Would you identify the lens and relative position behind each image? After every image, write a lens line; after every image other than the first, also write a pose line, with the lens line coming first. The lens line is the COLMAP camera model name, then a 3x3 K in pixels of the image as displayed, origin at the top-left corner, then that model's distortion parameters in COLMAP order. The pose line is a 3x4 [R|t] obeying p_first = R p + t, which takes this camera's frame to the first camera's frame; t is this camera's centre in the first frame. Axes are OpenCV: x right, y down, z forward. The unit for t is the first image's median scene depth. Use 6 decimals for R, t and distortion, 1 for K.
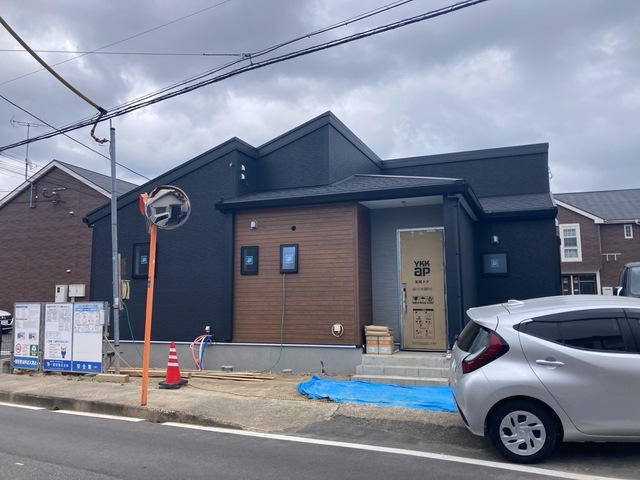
lens RADIAL K [[526.3, 0, 337.5], [0, 526.3, 238.7], [0, 0, 1]] dist [0.043146, -0.031087]
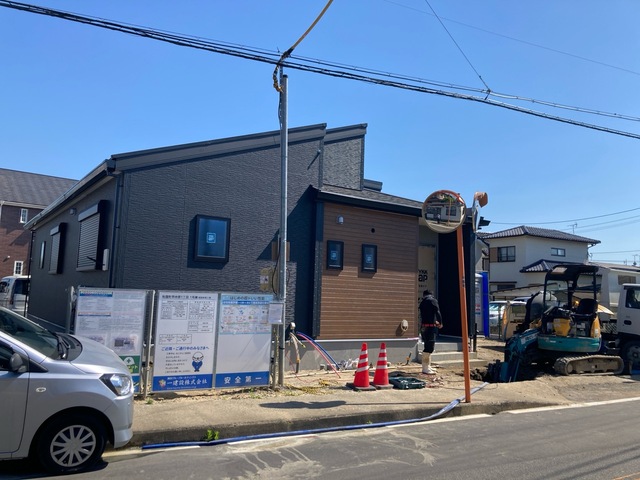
lens RADIAL K [[526.3, 0, 321.1], [0, 526.3, 233.8], [0, 0, 1]] dist [0.043146, -0.031087]
pose [[0.557268, 0.127586, 0.820472, -1.002663], [-0.133557, 0.989031, -0.063085, 0.067411], [-0.819521, -0.074425, 0.568196, 0.480255]]
